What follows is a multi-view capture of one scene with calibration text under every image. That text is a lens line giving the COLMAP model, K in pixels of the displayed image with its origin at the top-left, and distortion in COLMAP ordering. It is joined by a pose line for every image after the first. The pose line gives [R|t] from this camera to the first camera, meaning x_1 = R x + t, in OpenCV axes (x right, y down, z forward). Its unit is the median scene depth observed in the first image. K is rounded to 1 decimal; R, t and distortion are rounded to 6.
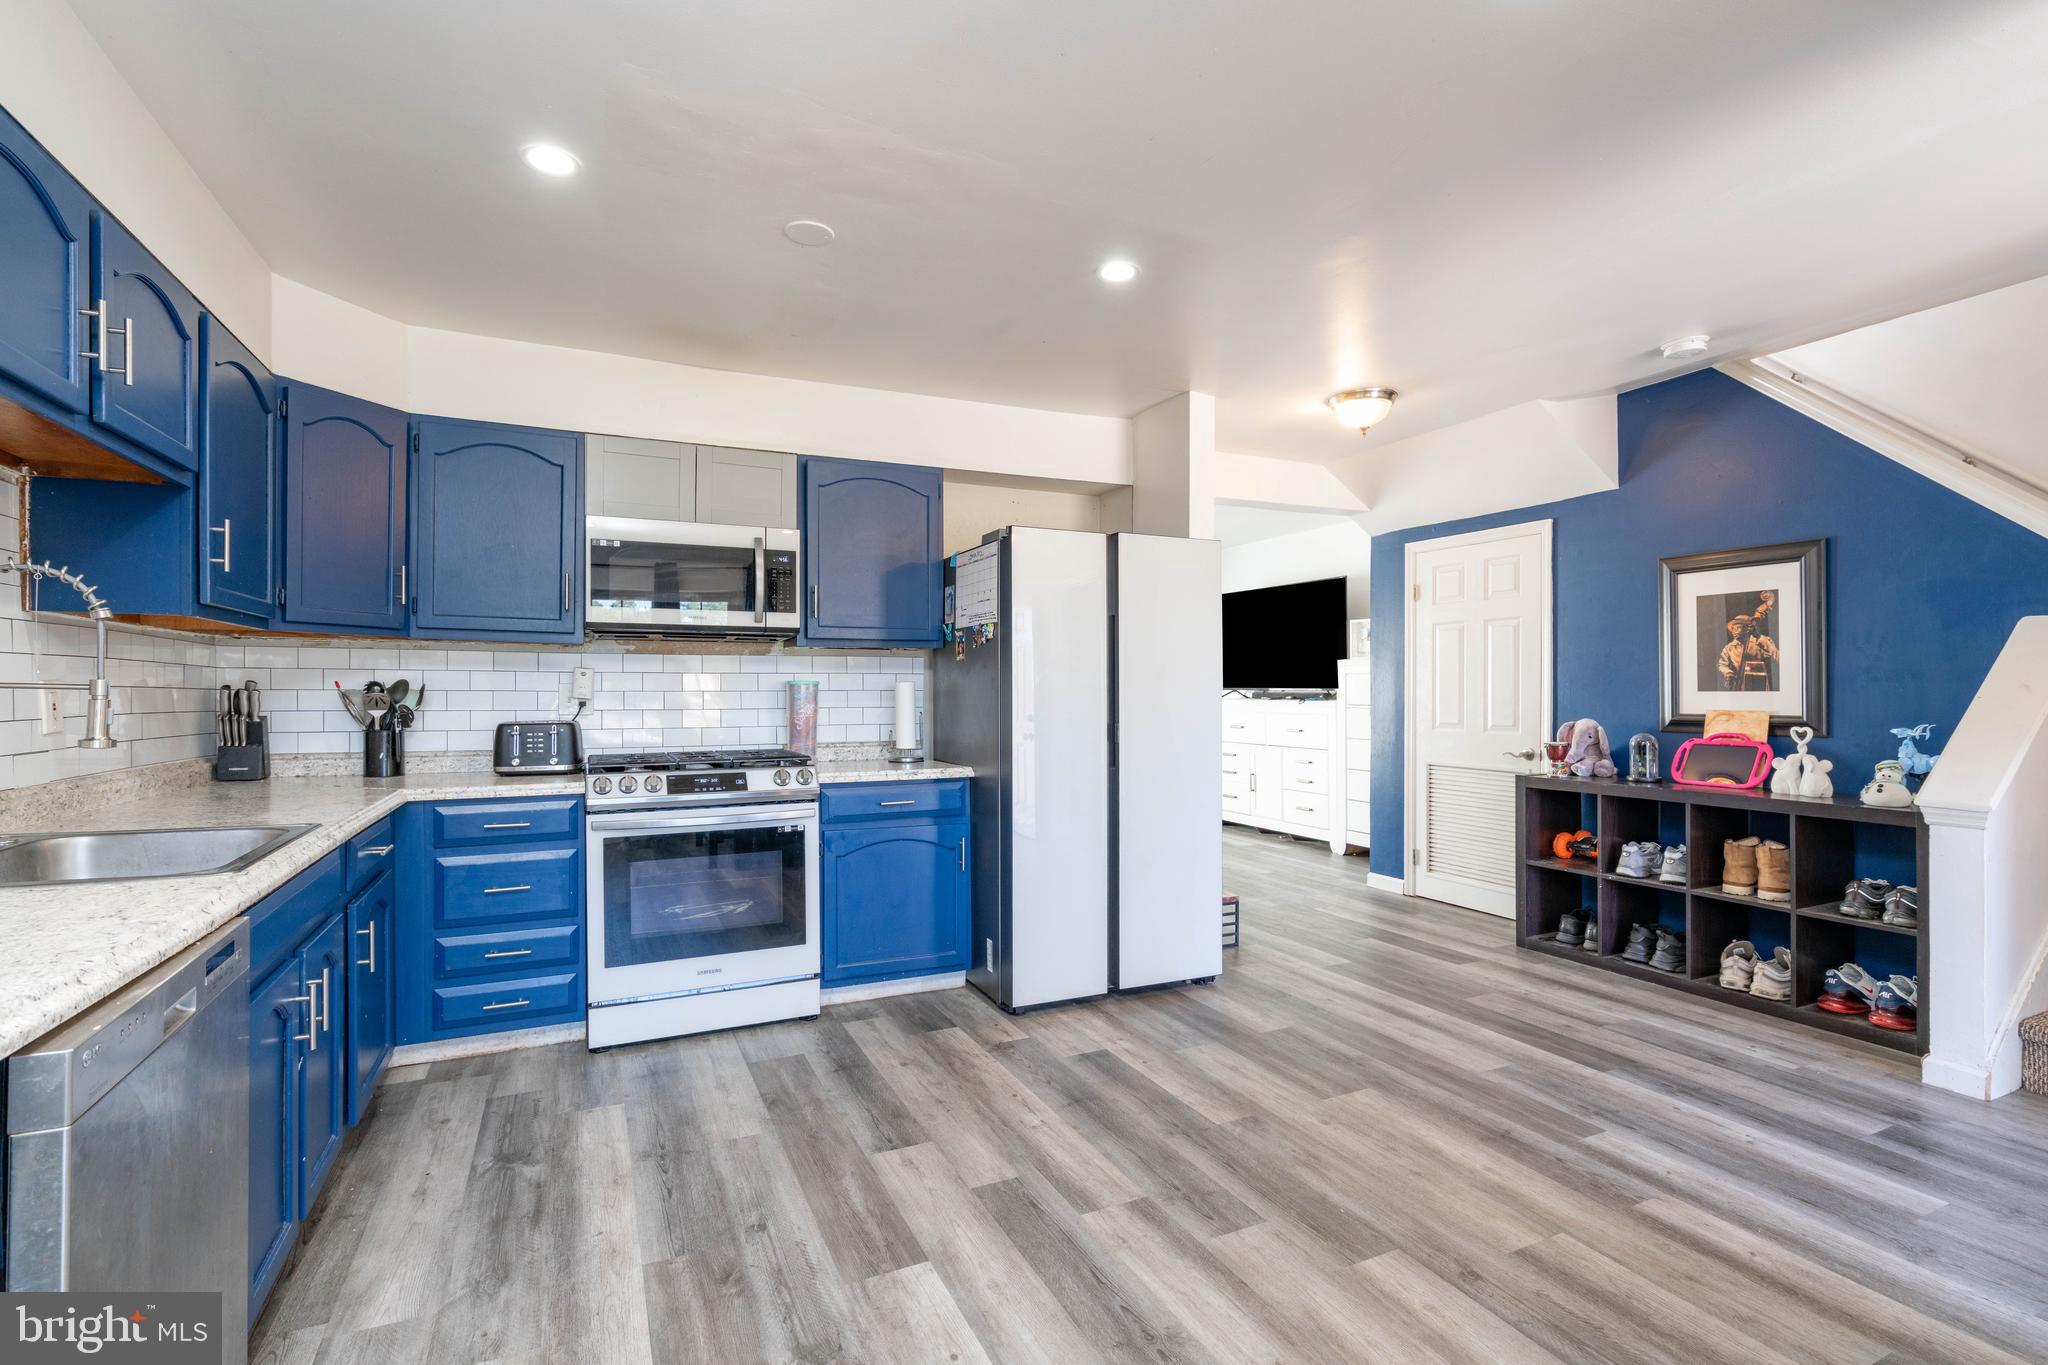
lens RADIAL K [[933.9, 0, 1011.9], [0, 933.9, 689.6], [0, 0, 1]] dist [-0.003891, 0.000805]
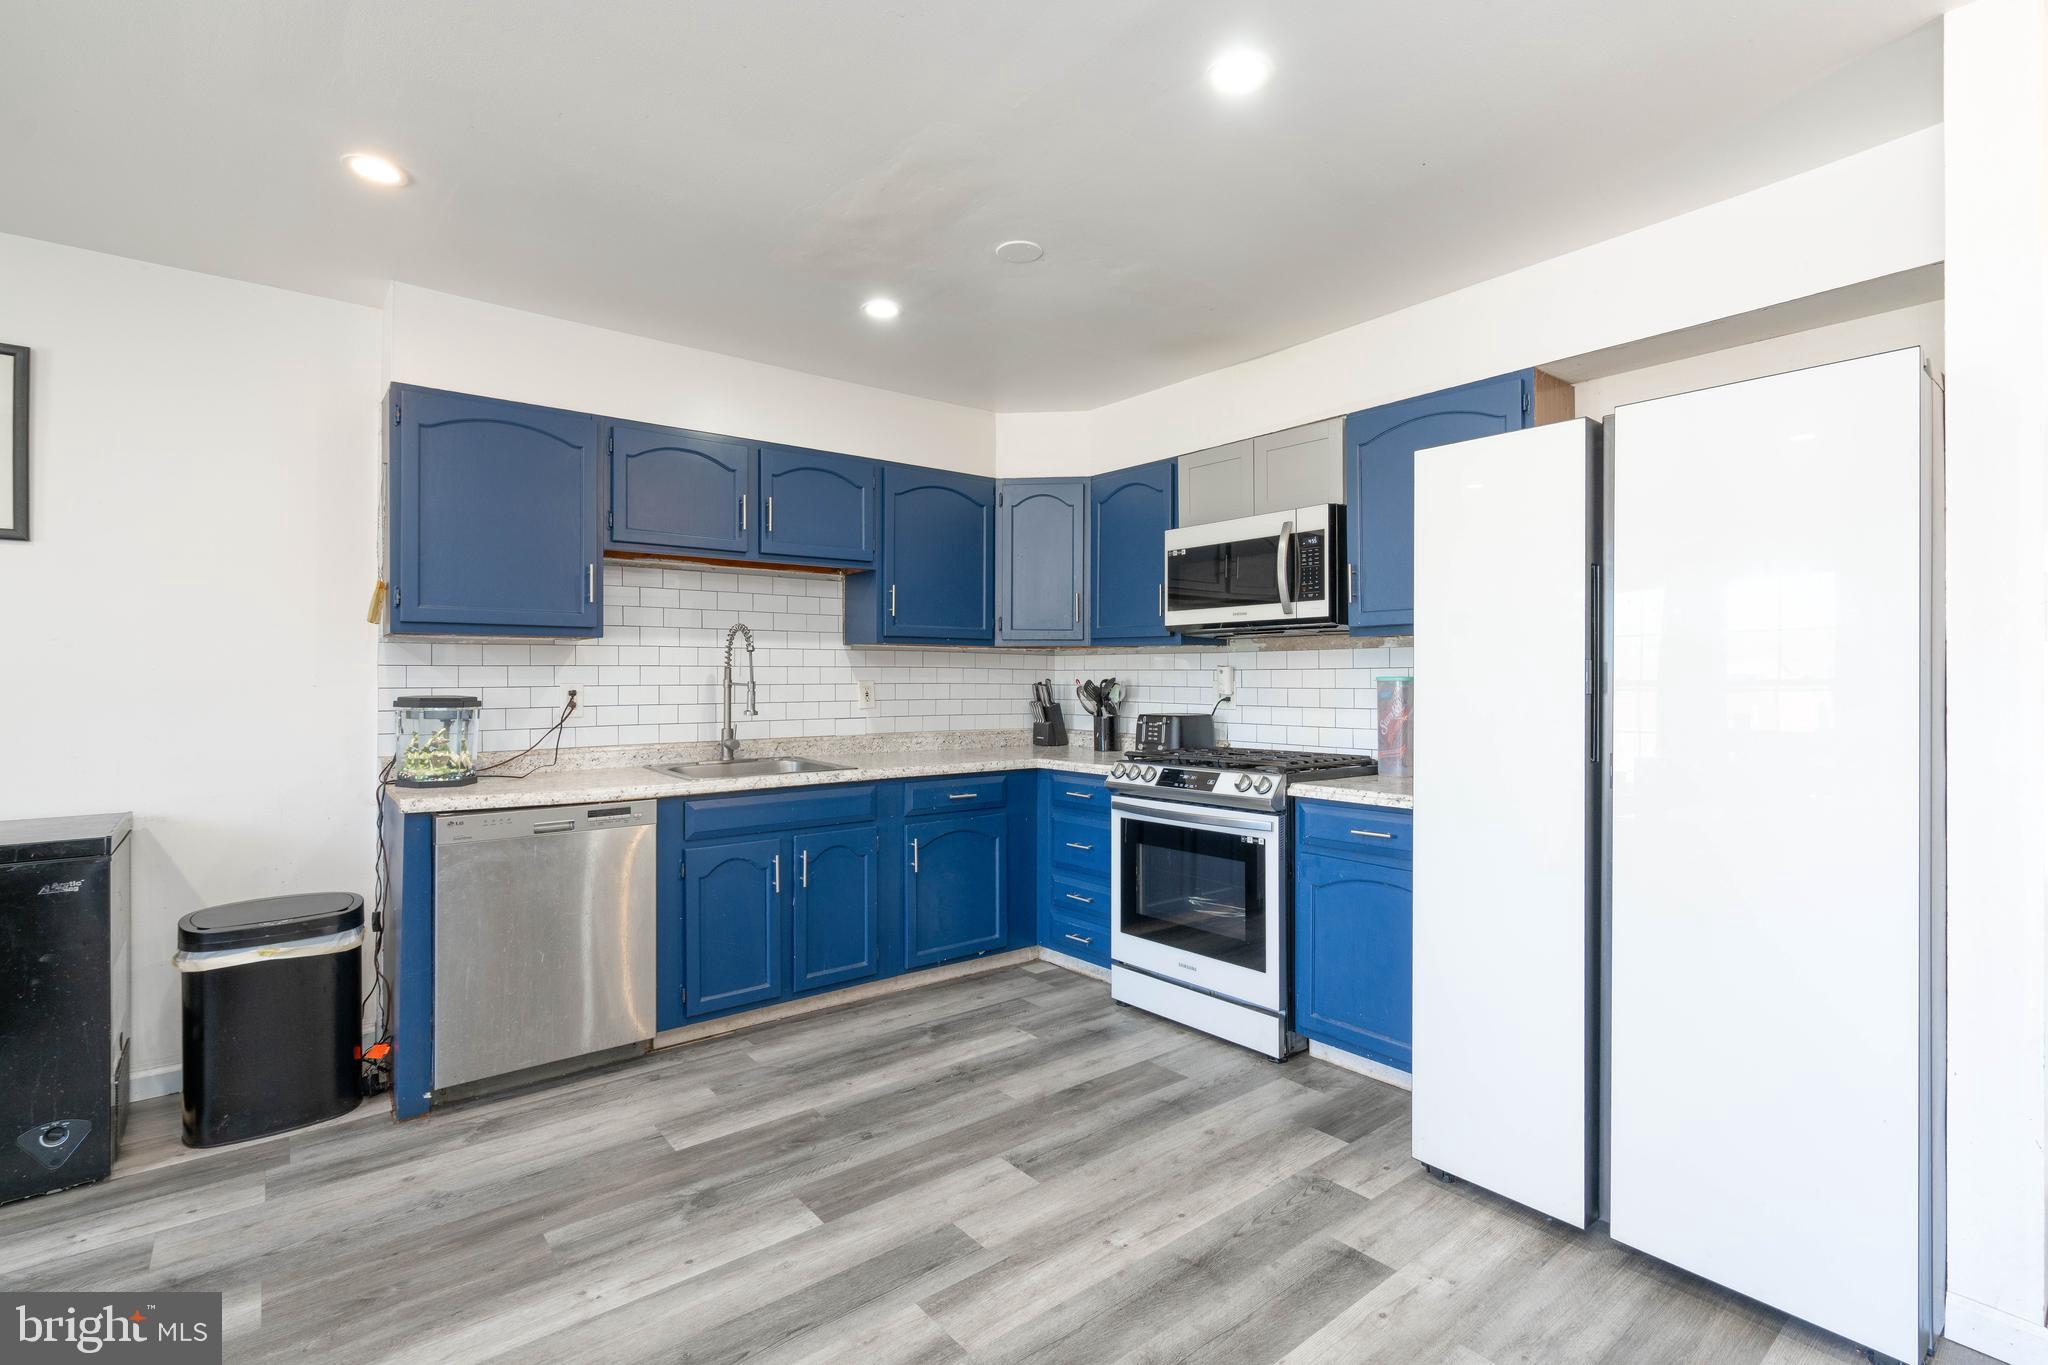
lens RADIAL K [[933.9, 0, 1026.7], [0, 933.9, 676.6], [0, 0, 1]] dist [-0.003891, 0.000805]
pose [[0.251517, -0.004033, -0.967844, 0.640004], [-0.000245, 0.999991, -0.004231, -0.007855], [0.967853, 0.001301, 0.251514, 0.604136]]
